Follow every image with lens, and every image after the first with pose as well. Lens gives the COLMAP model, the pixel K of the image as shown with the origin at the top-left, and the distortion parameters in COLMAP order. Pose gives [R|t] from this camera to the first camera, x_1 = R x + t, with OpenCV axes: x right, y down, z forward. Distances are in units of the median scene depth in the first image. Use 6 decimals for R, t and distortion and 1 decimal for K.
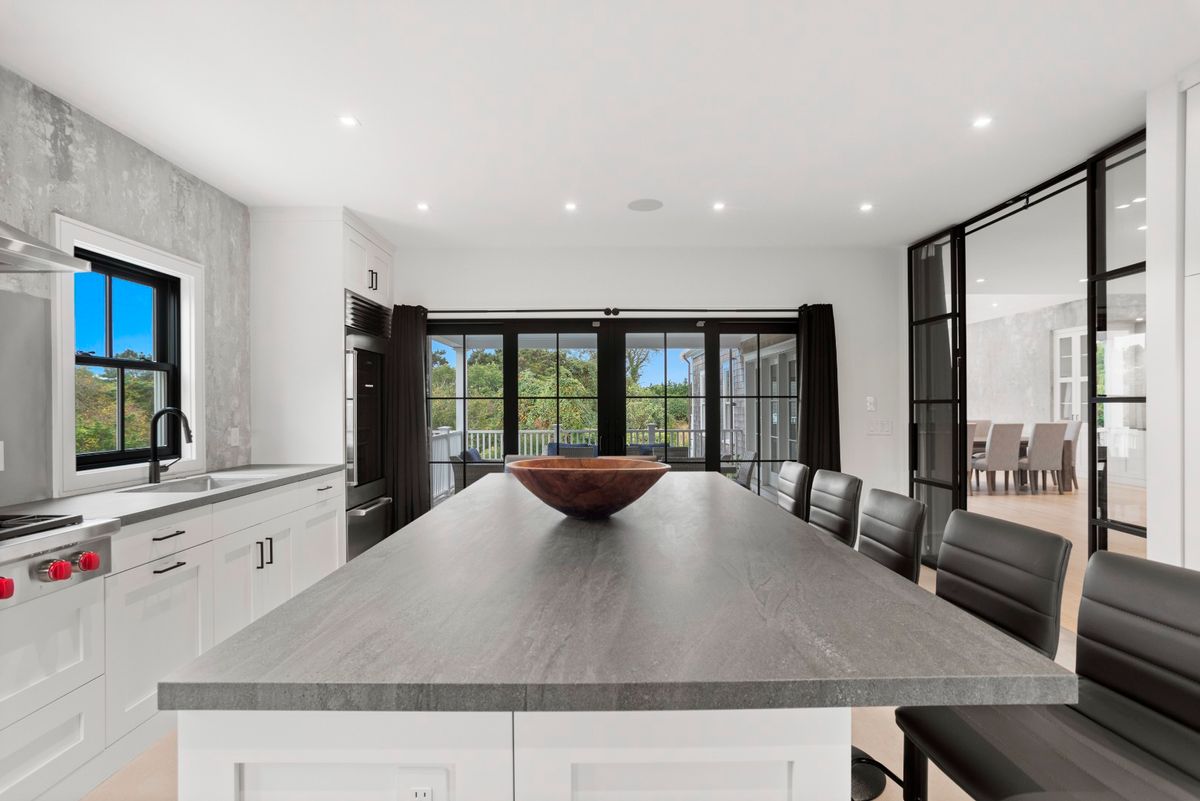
lens RADIAL K [[584.5, 0, 599.9], [0, 584.5, 406.9], [0, 0, 1]] dist [-0.063998, 0.037567]
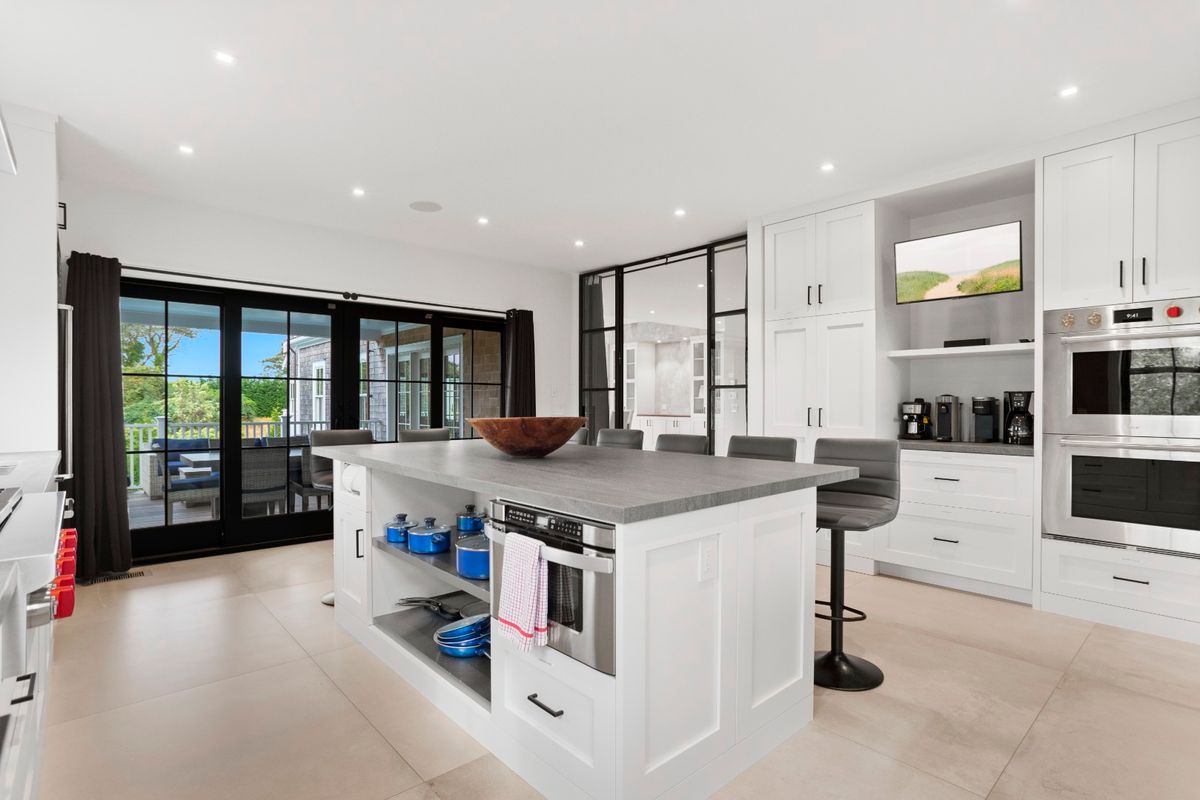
lens RADIAL K [[584.5, 0, 599.9], [0, 584.5, 406.4], [0, 0, 1]] dist [-0.063998, 0.037567]
pose [[0.742795, 0.003106, 0.669511, -0.332005], [-0.003146, 0.999994, -0.001150, 0.030156], [-0.669511, -0.001252, 0.742801, -0.041016]]
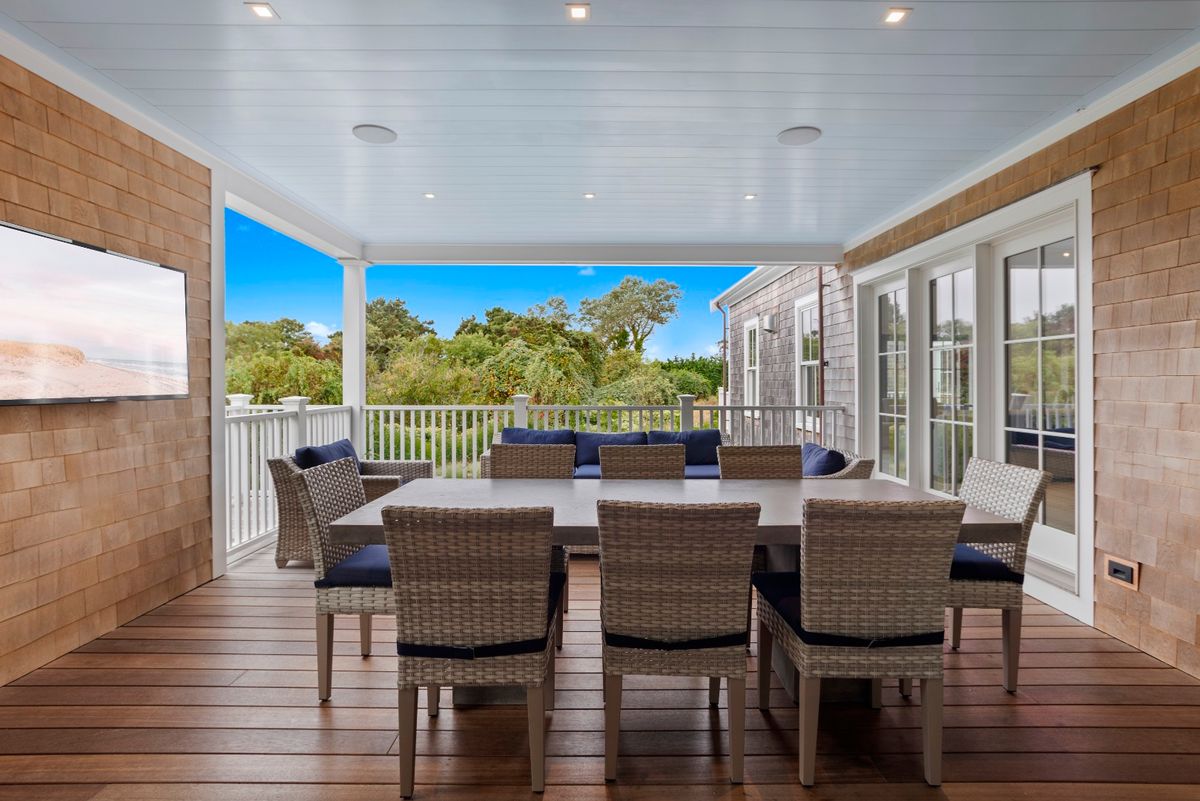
lens RADIAL K [[593.4, 0, 602.7], [0, 593.4, 379.7], [0, 0, 1]] dist [-0.065953, 0.039371]
pose [[0.999987, 0.004884, 0.001295, 0.011010], [-0.004874, 0.999957, -0.007951, 0.040036], [-0.001334, 0.007945, 0.999968, 0.907338]]
